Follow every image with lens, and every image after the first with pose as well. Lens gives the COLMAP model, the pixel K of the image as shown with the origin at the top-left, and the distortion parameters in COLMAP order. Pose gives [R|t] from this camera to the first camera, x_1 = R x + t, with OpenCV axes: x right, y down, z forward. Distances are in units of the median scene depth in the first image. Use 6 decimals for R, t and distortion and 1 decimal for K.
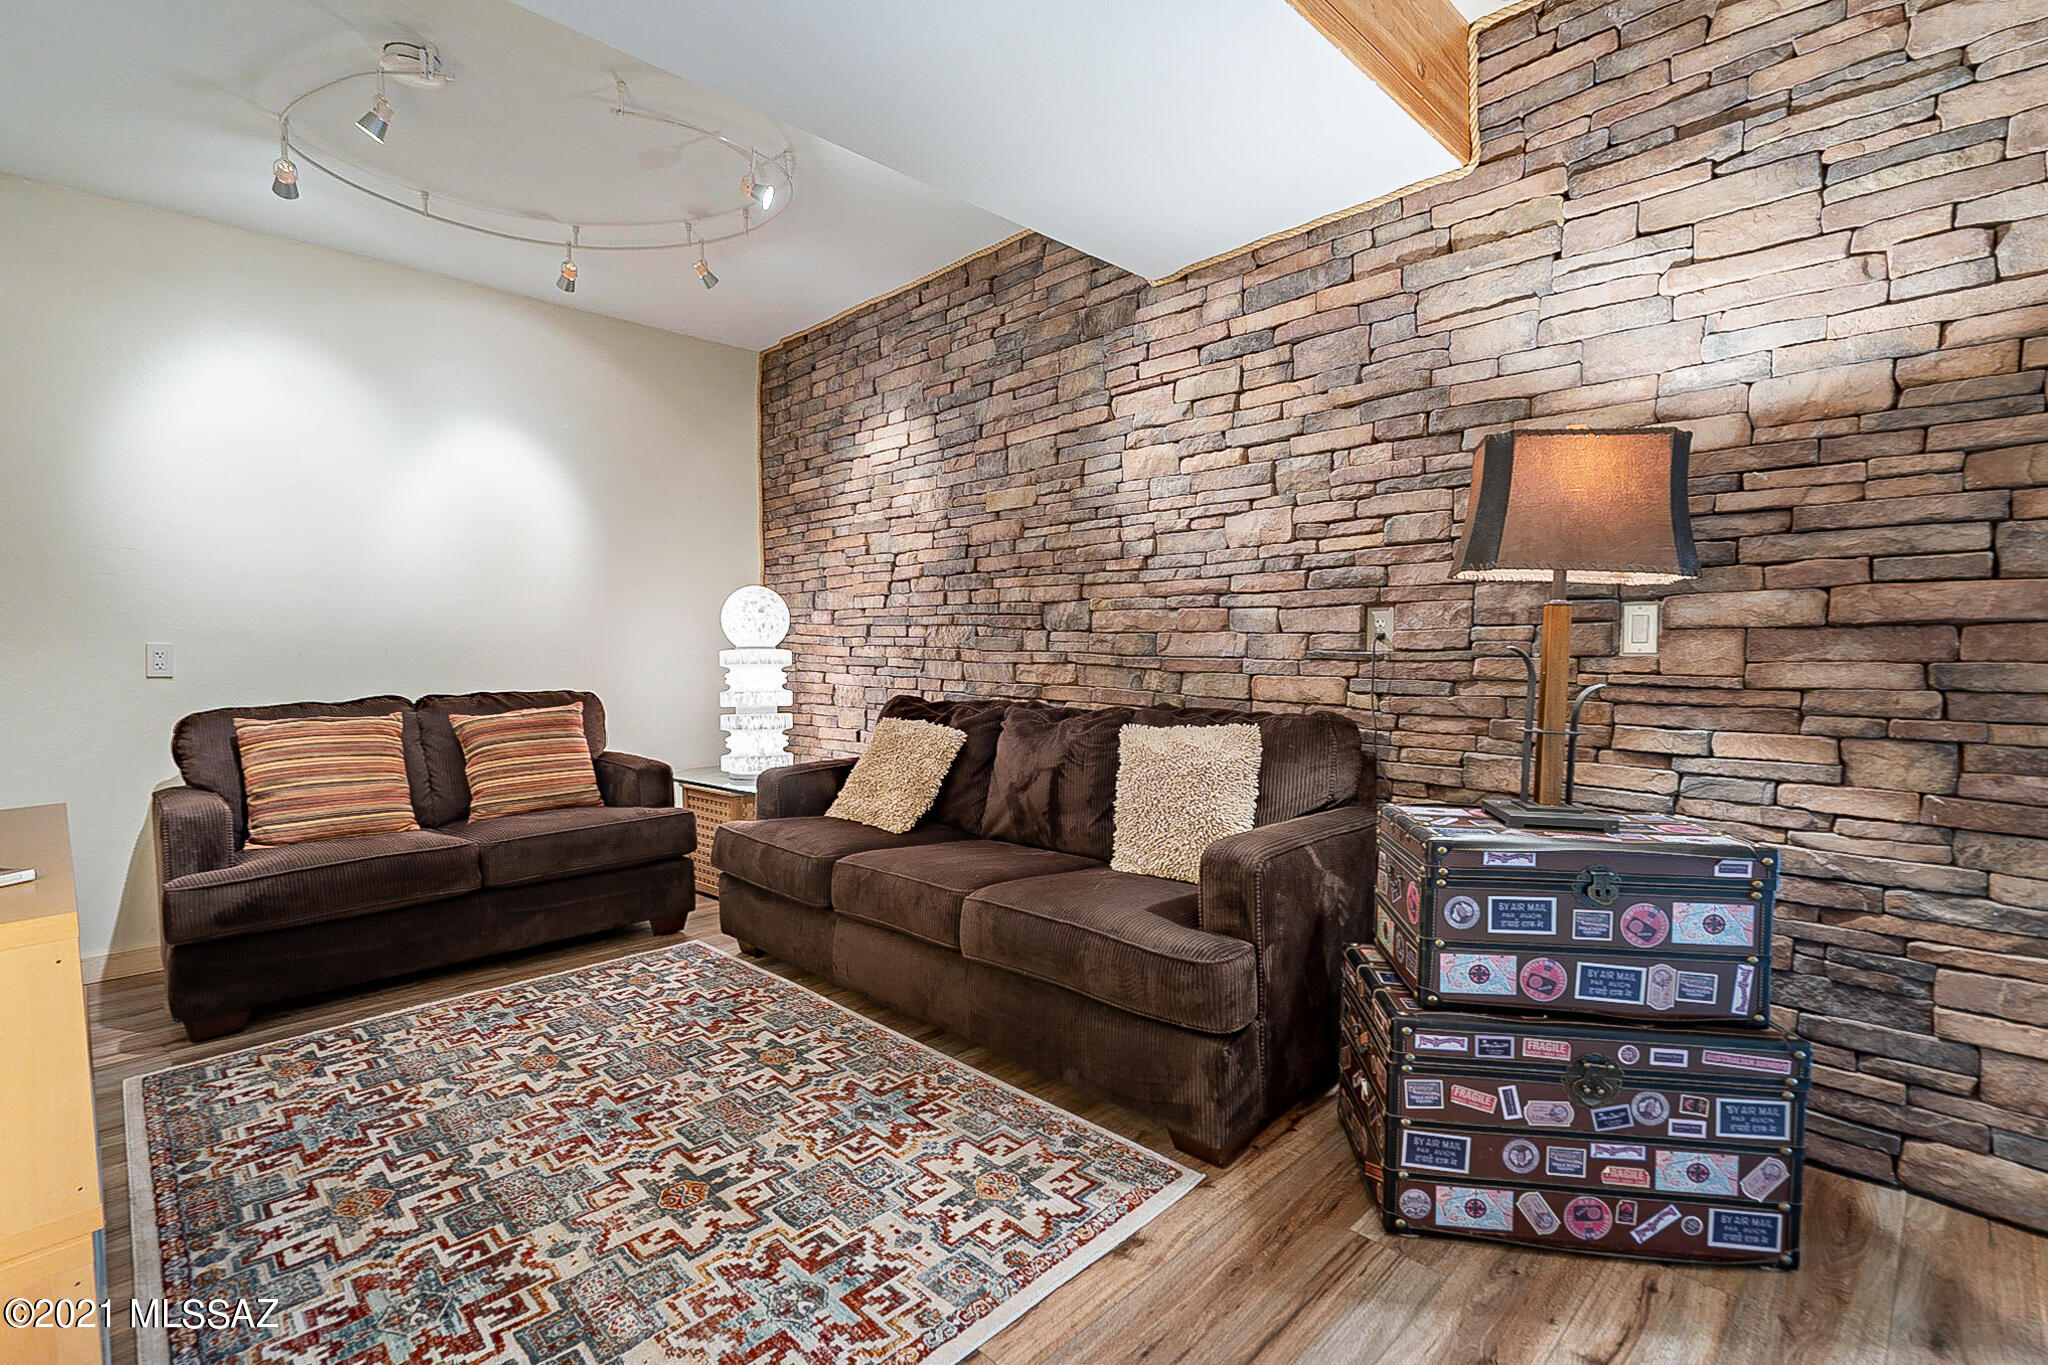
lens RADIAL K [[937.4, 0, 1033.0], [0, 937.4, 687.9], [0, 0, 1]] dist [-0.009396, 0.004545]
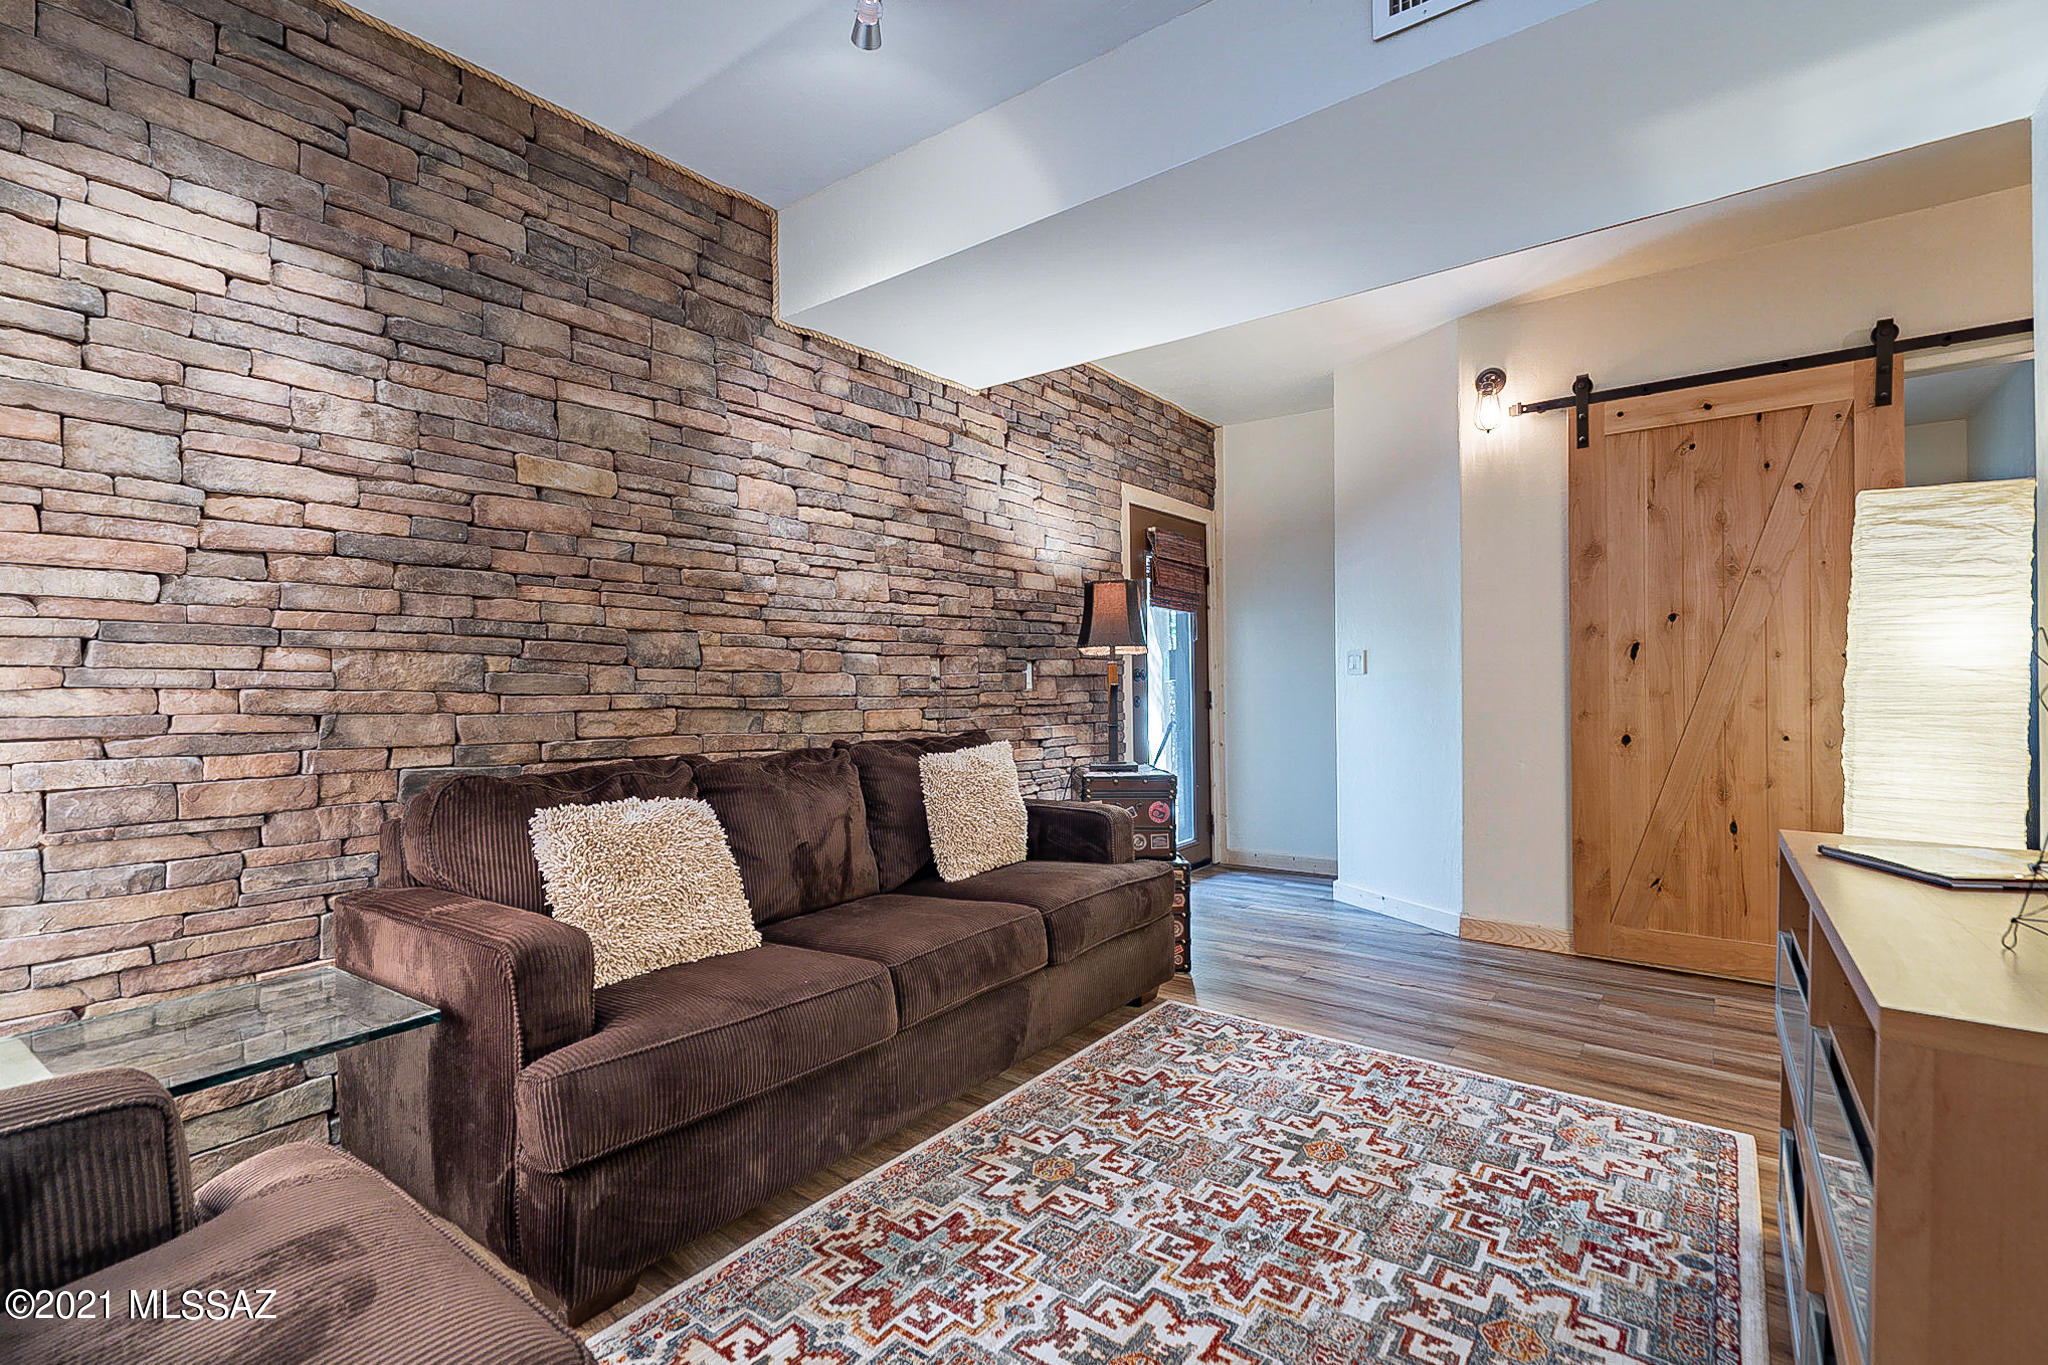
lens RADIAL K [[937.4, 0, 1026.5], [0, 937.4, 680.0], [0, 0, 1]] dist [-0.009396, 0.004545]
pose [[-0.139056, 0.020380, 0.990075, -1.227970], [0.064767, 0.997835, -0.011443, -0.032996], [-0.988164, 0.062533, -0.140075, 1.246857]]
